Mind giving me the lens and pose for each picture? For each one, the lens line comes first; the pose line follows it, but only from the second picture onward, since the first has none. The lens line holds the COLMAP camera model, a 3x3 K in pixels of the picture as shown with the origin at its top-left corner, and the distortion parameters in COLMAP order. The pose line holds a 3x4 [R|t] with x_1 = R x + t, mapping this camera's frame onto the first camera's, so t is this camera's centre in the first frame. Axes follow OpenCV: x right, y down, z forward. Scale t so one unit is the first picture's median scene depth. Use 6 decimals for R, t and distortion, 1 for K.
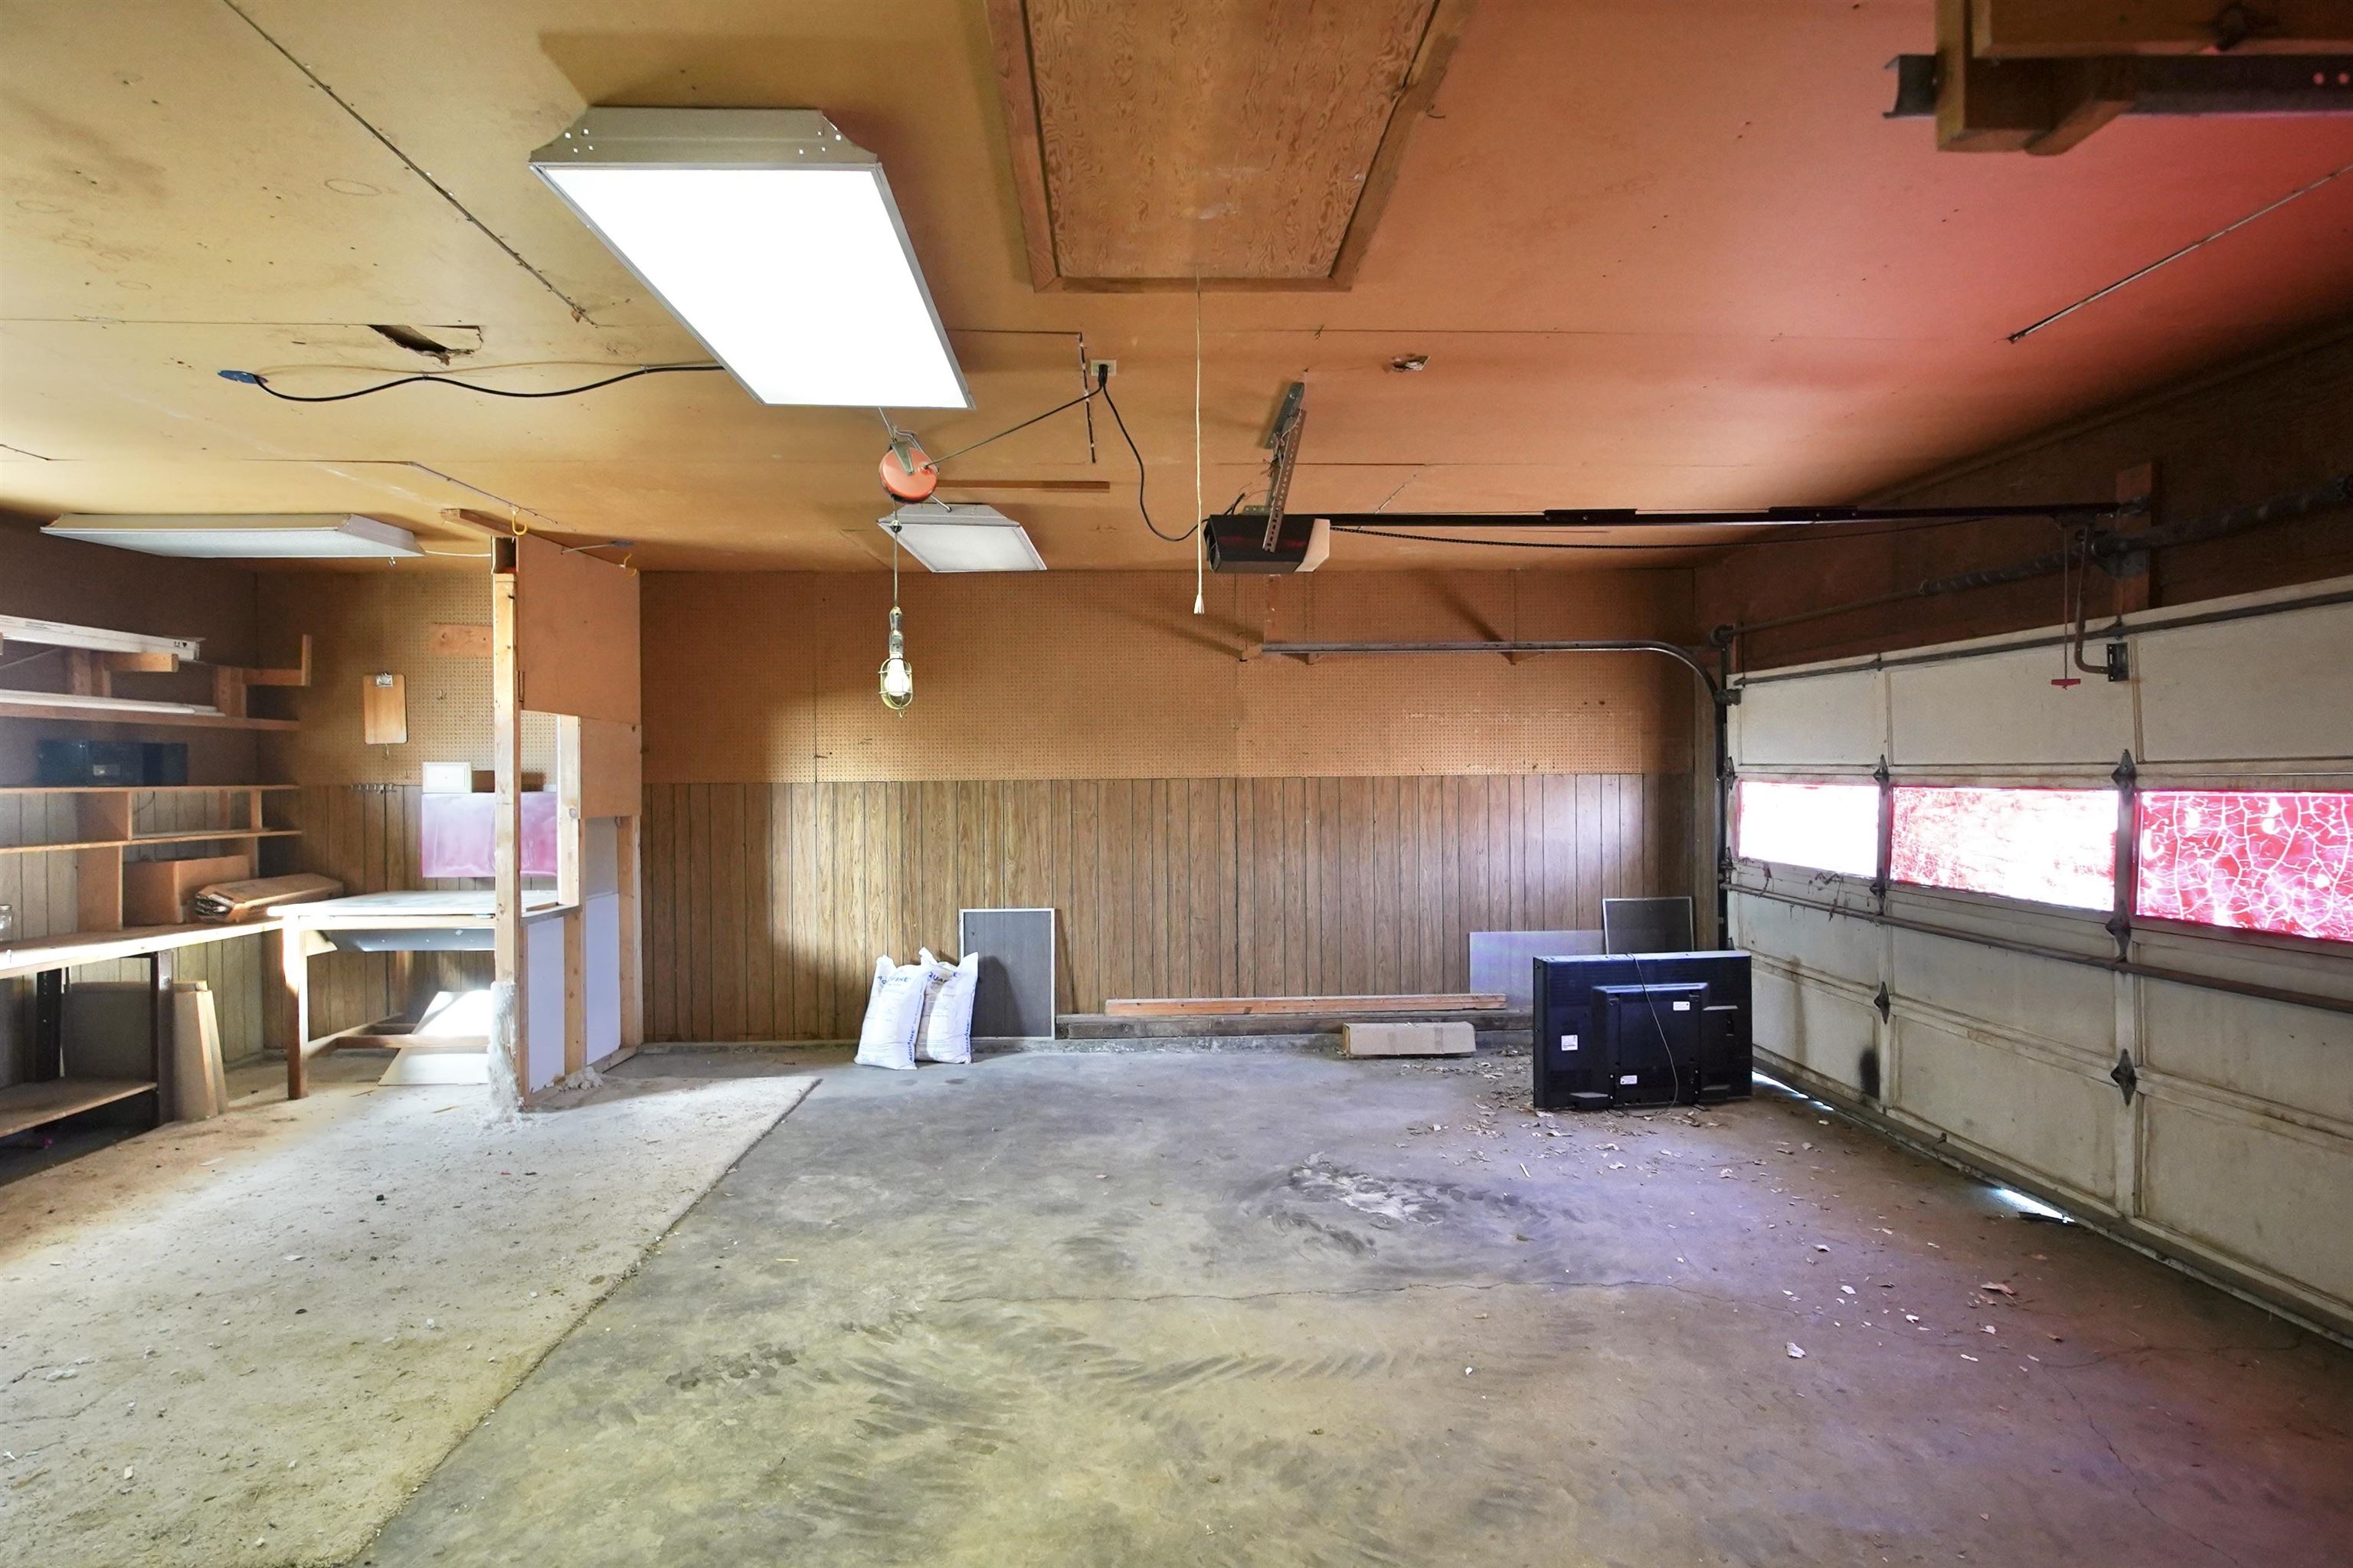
lens RADIAL K [[1080.8, 0, 1174.8], [0, 1080.8, 788.7], [0, 0, 1]] dist [-0.026789, 0.013732]
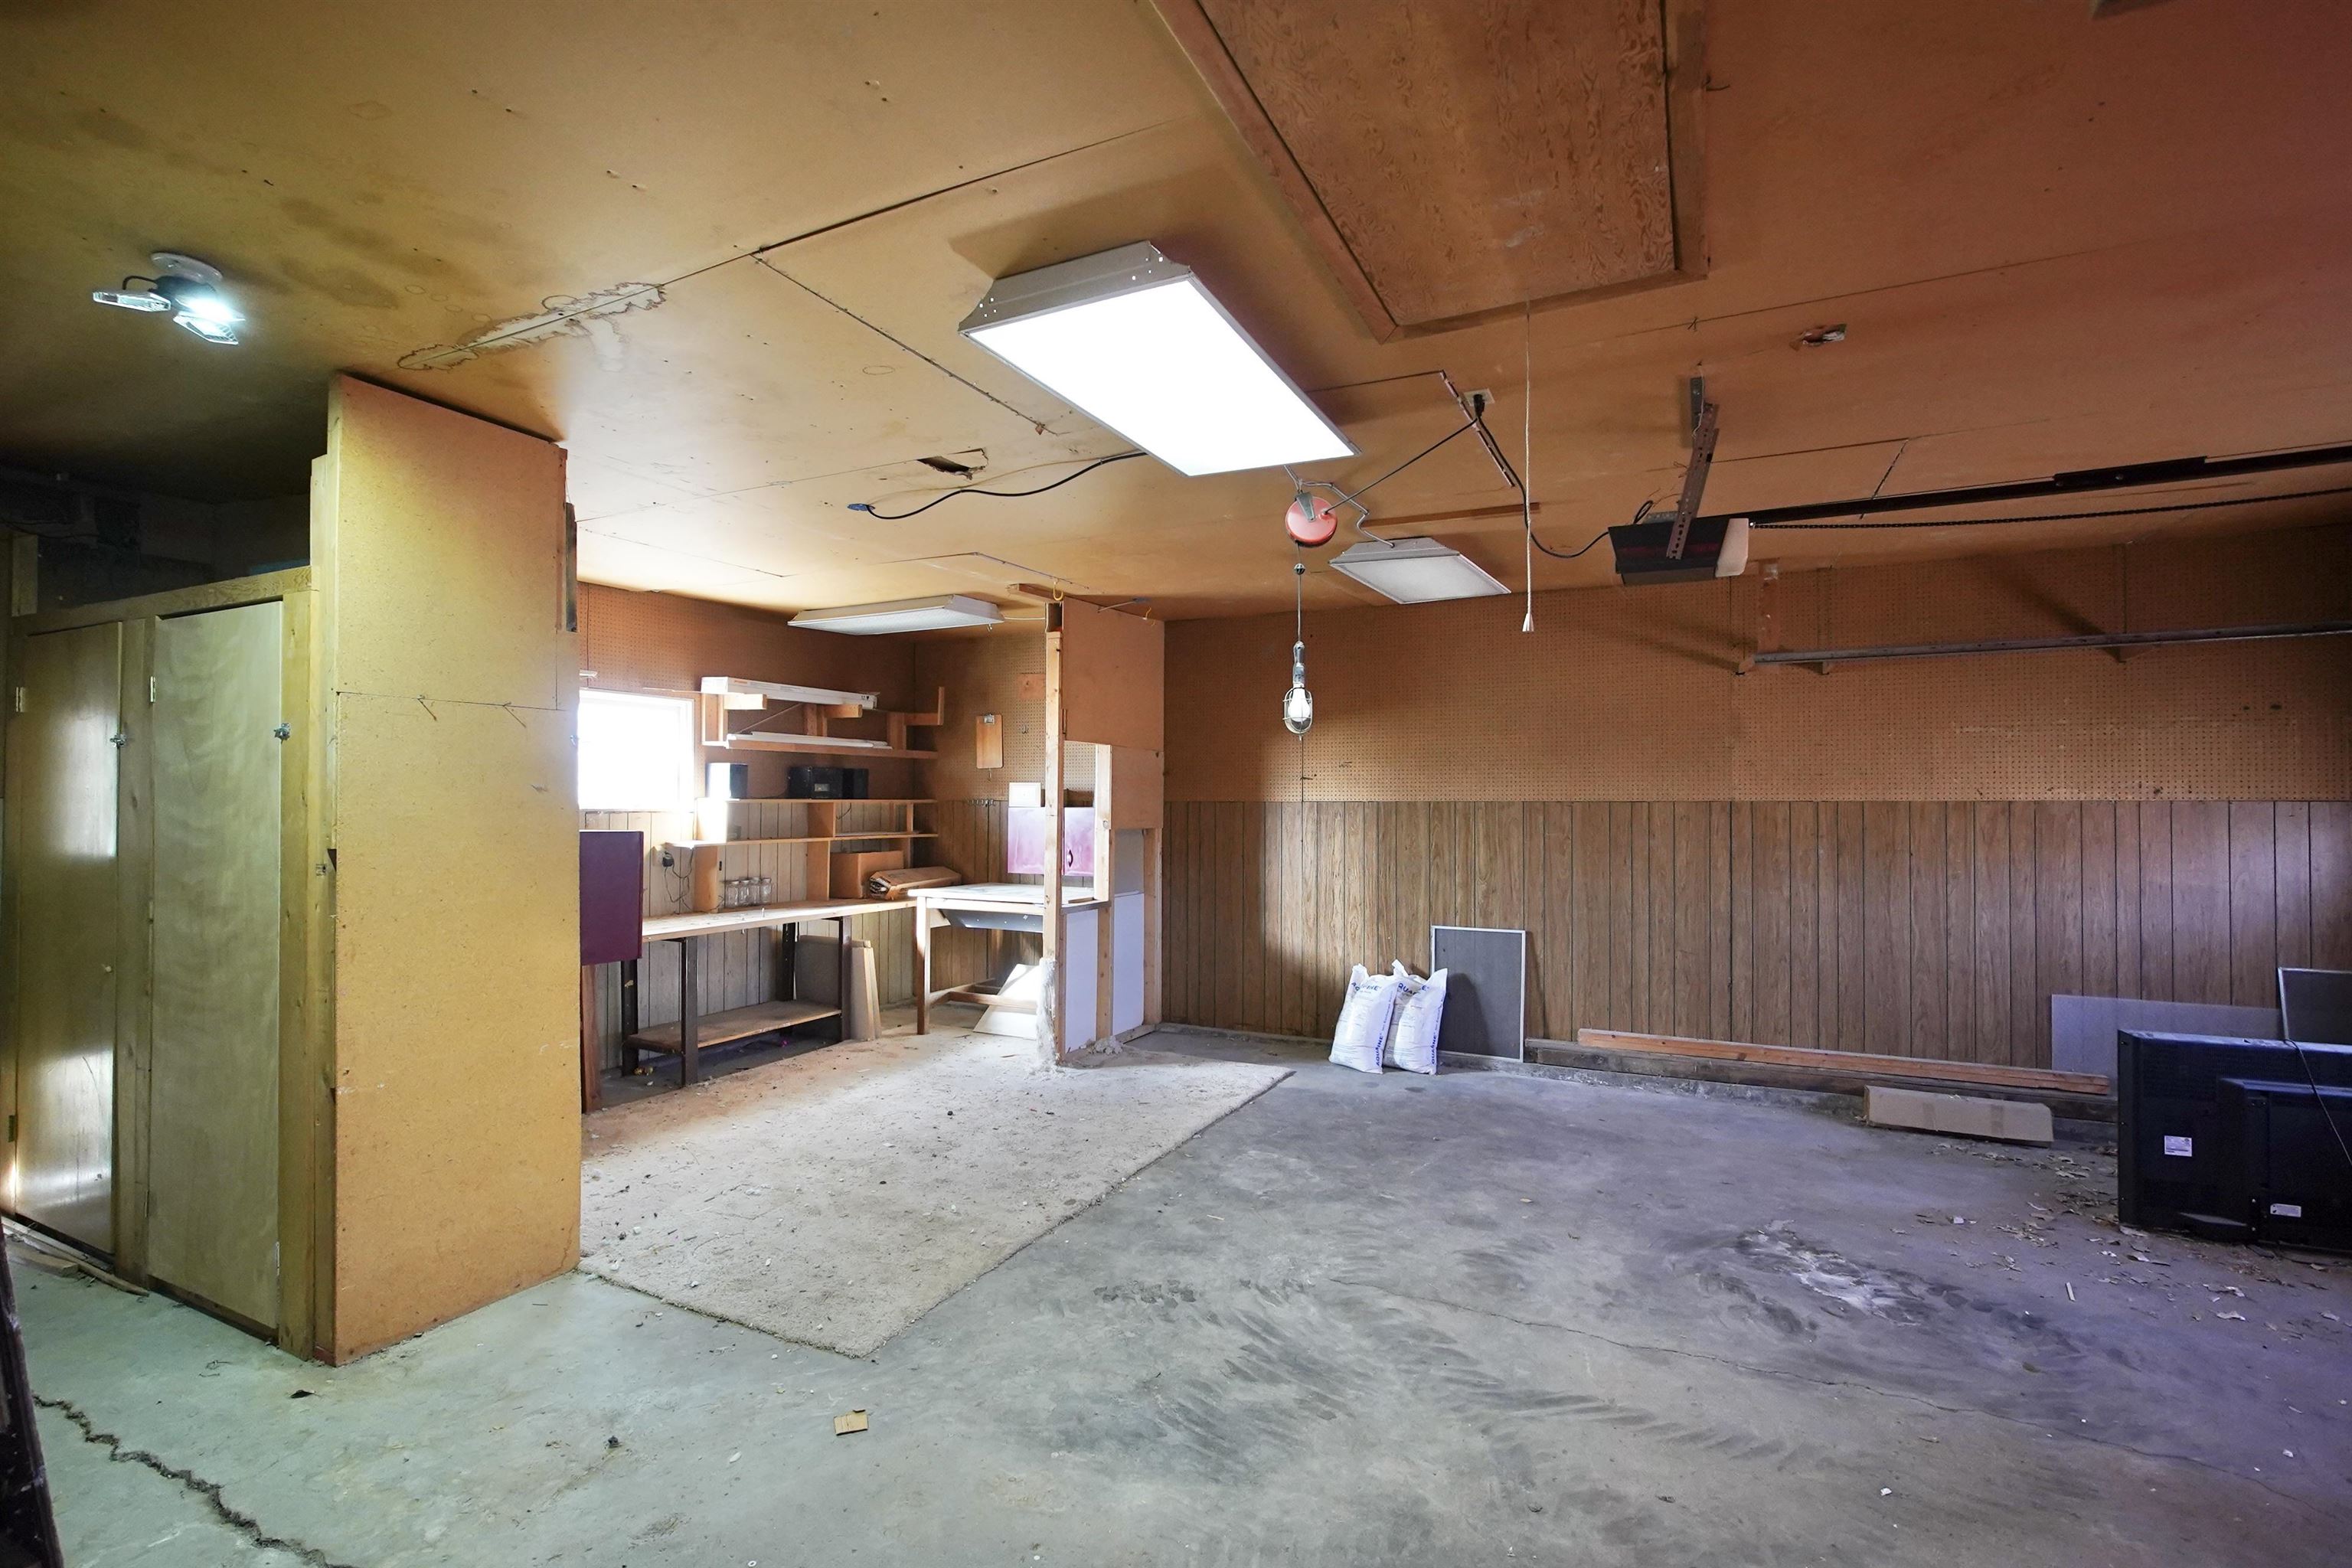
lens RADIAL K [[1076.6, 0, 1230.2], [0, 1076.6, 792.4], [0, 0, 1]] dist [-0.018688, 0.009156]
pose [[0.880805, 0.004939, -0.473454, 0.167136], [-0.014448, 0.999760, -0.016450, 0.005170], [0.473259, 0.021330, 0.880665, -0.006947]]
